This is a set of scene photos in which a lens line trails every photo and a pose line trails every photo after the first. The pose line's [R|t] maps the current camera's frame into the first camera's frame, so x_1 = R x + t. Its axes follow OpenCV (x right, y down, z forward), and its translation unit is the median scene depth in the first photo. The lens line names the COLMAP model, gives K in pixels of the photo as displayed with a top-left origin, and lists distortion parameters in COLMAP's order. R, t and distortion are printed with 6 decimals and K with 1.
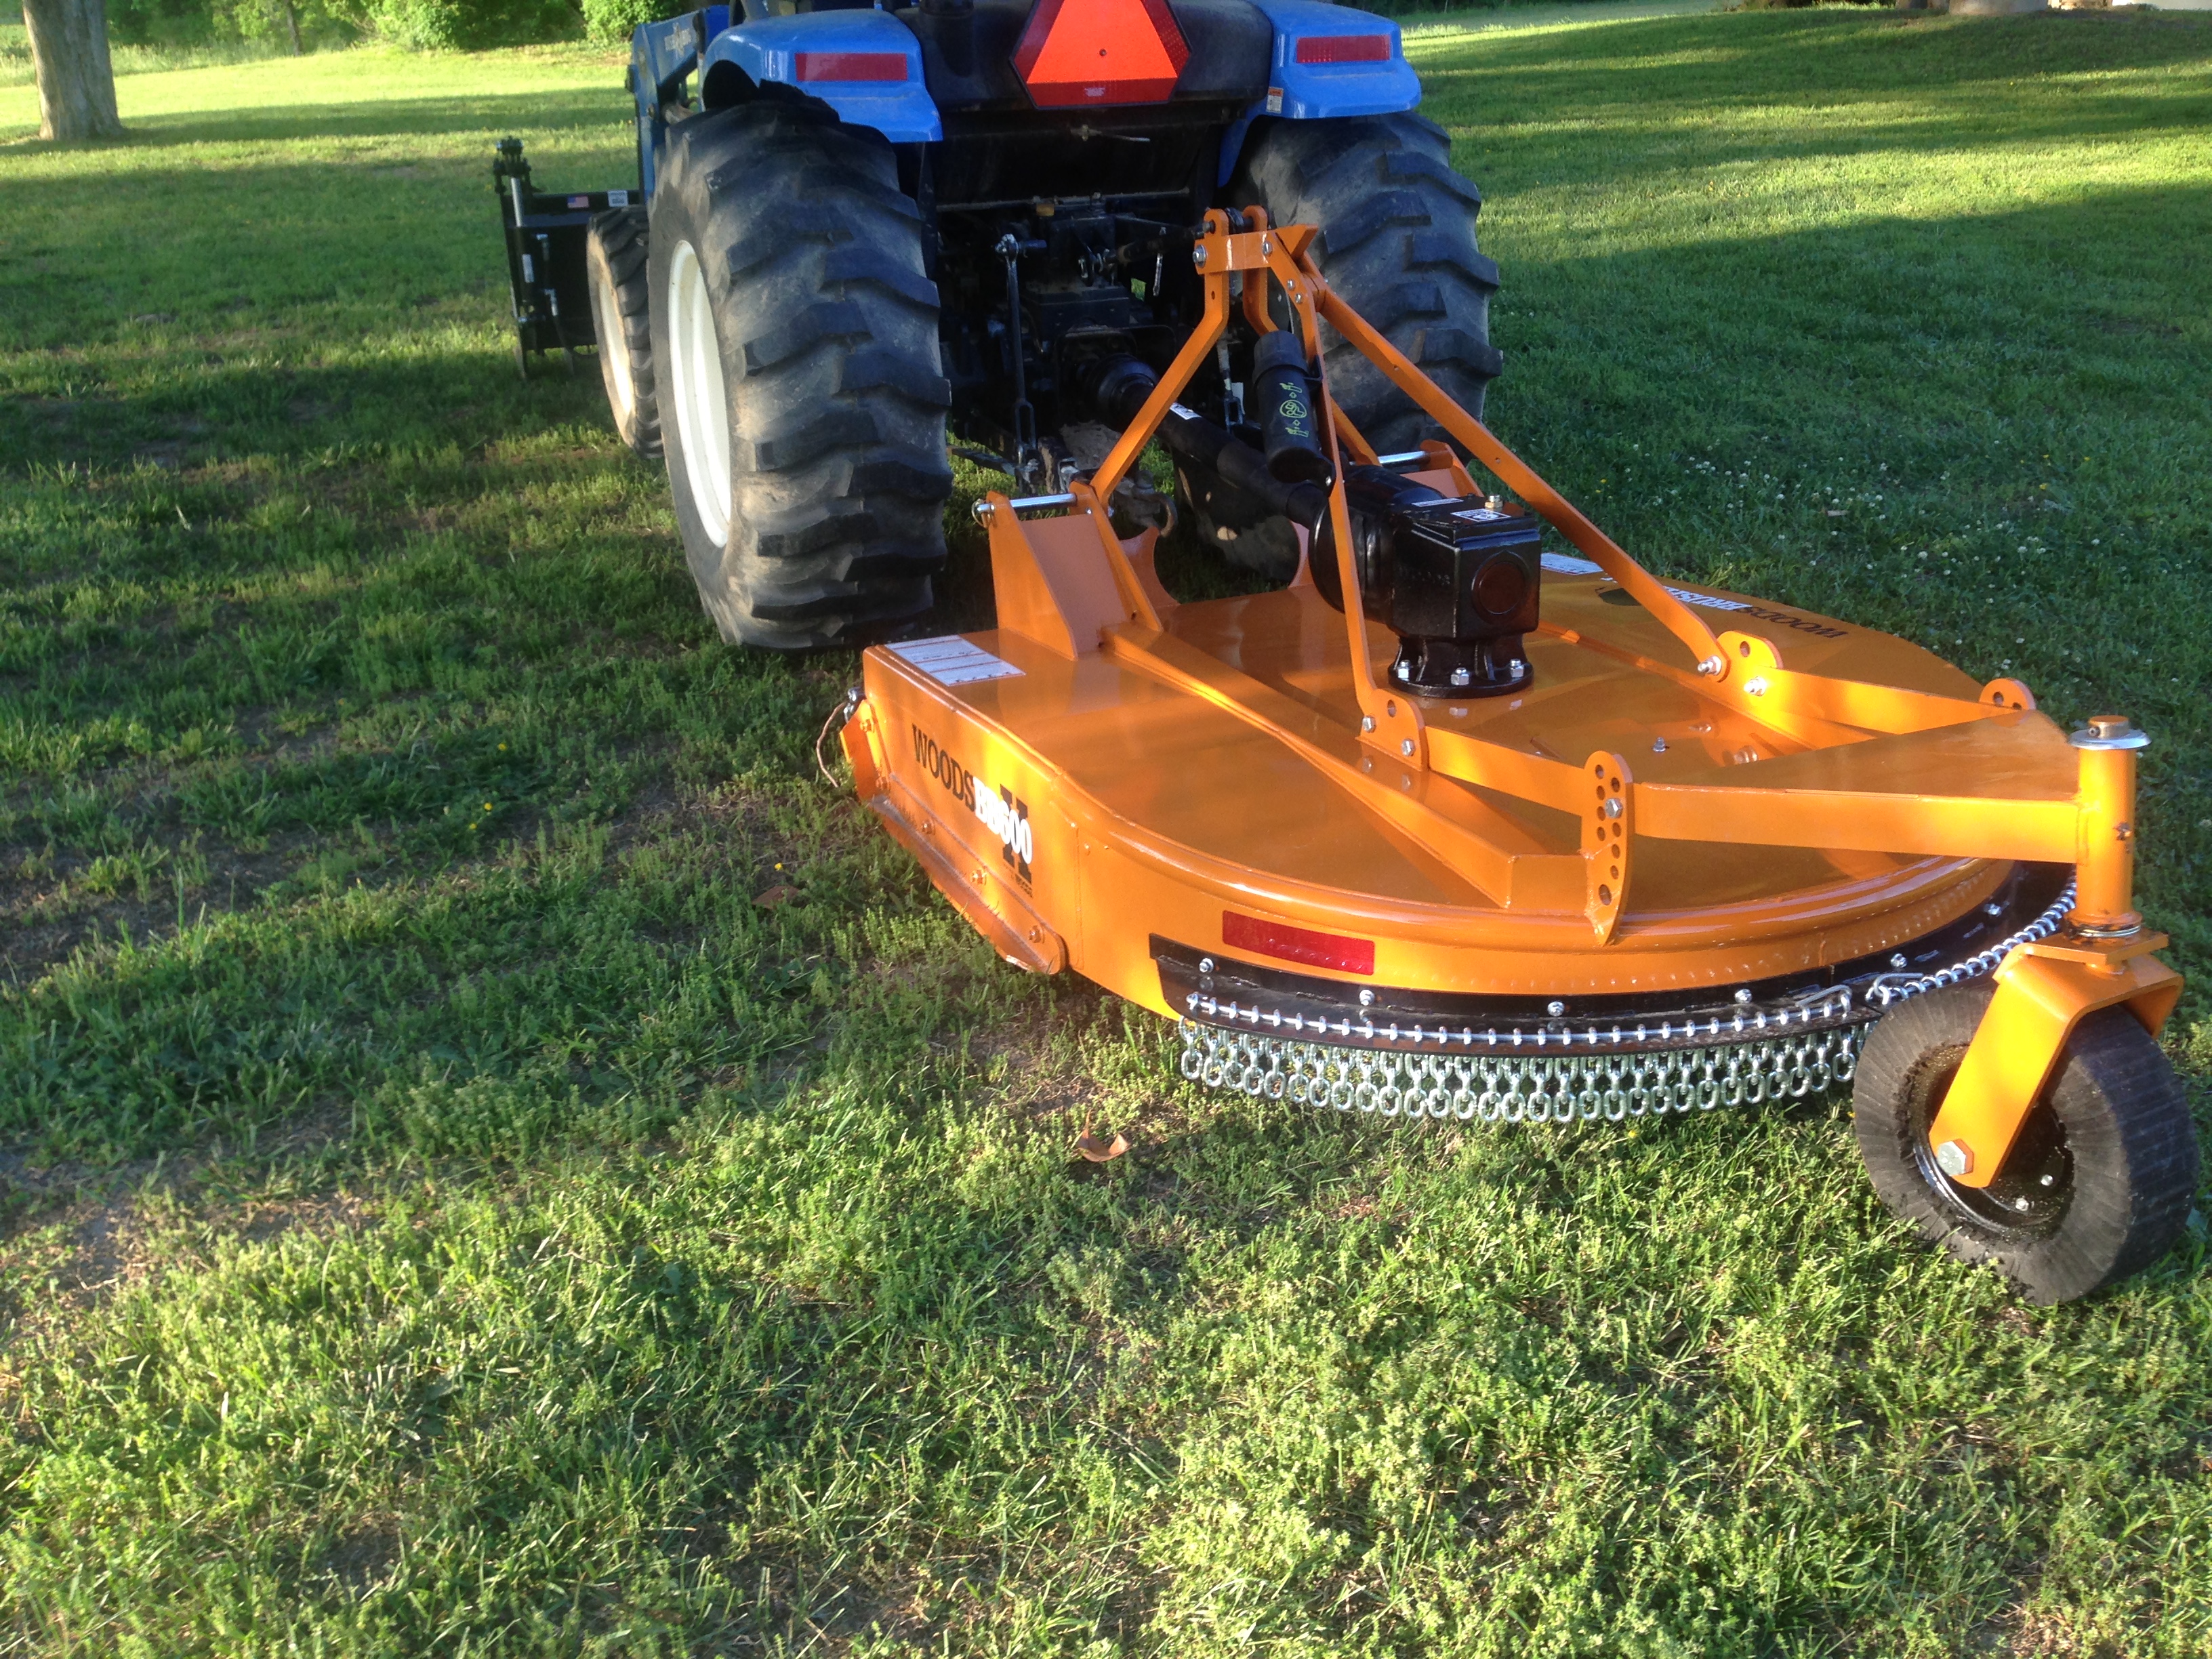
lens RADIAL K [[2155.7, 0, 1106.0], [0, 2155.7, 829.5], [0, 0, 1]] dist [0.073481, -0.012561]
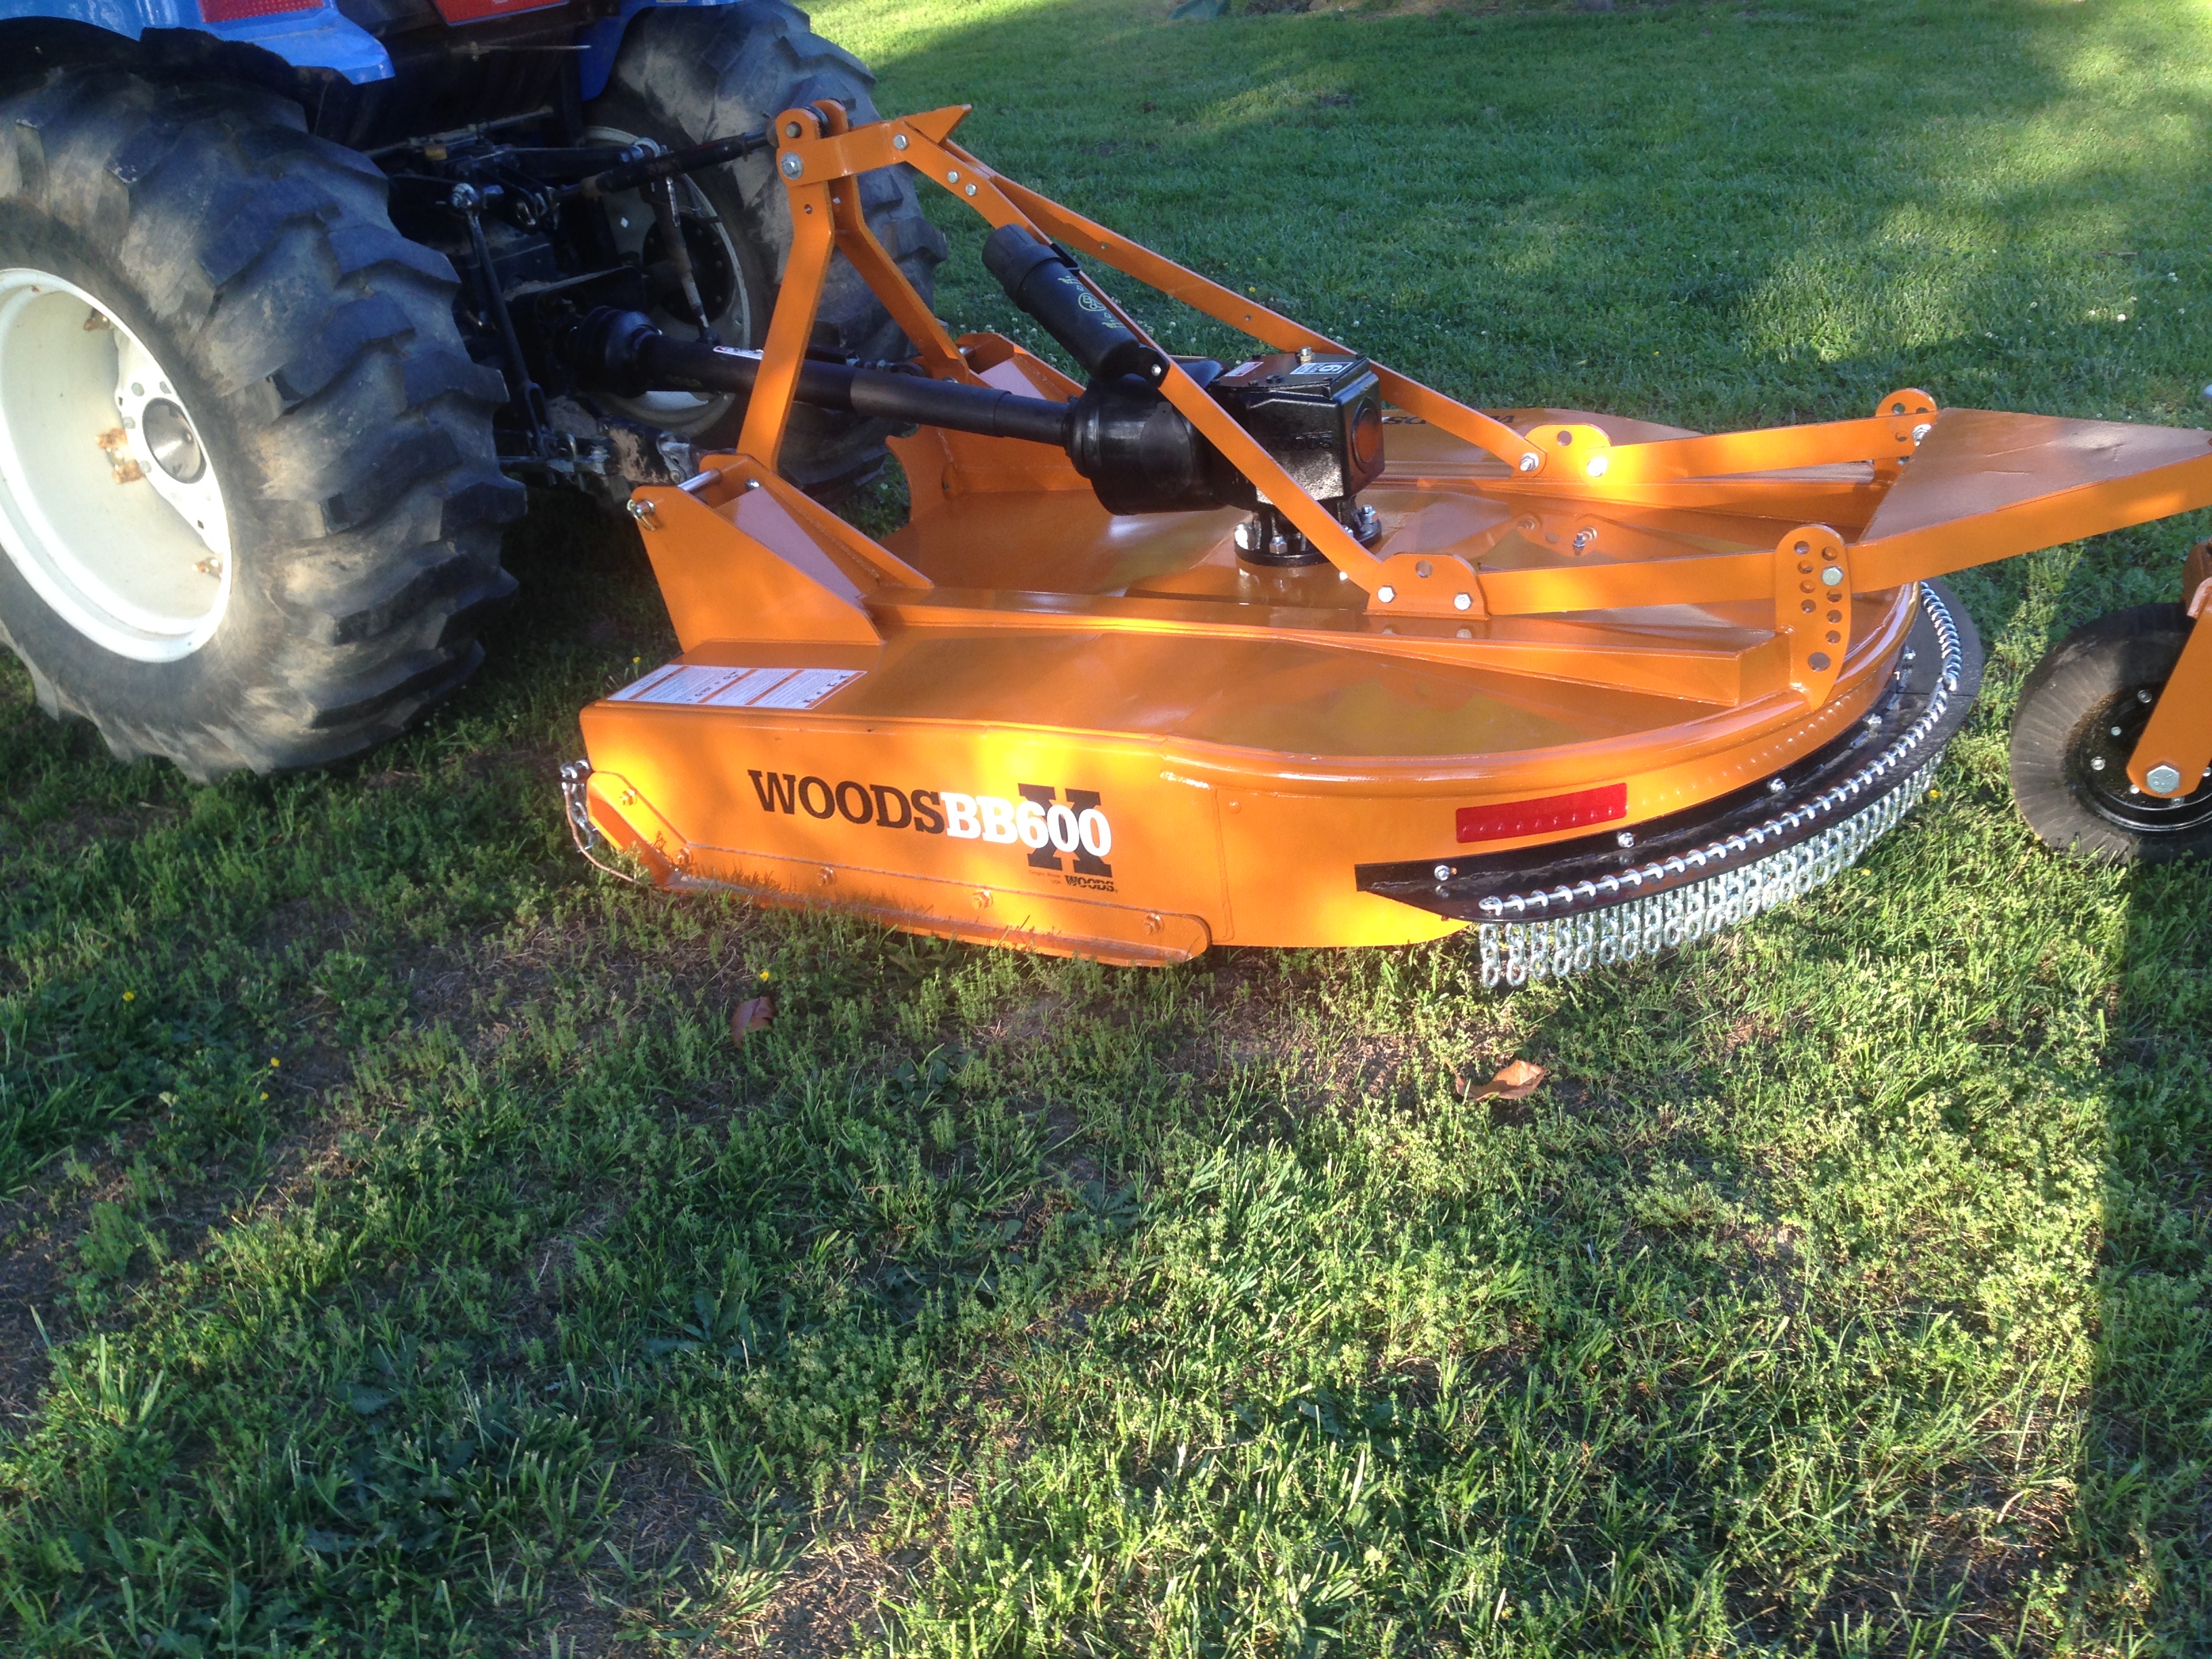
lens RADIAL K [[2155.7, 0, 1106.0], [0, 2155.7, 829.5], [0, 0, 1]] dist [0.073481, -0.012561]
pose [[0.761779, -0.322524, 0.561846, -0.516980], [0.300666, 0.944217, 0.134363, -0.110196], [-0.573840, 0.066573, 0.816257, 0.279554]]
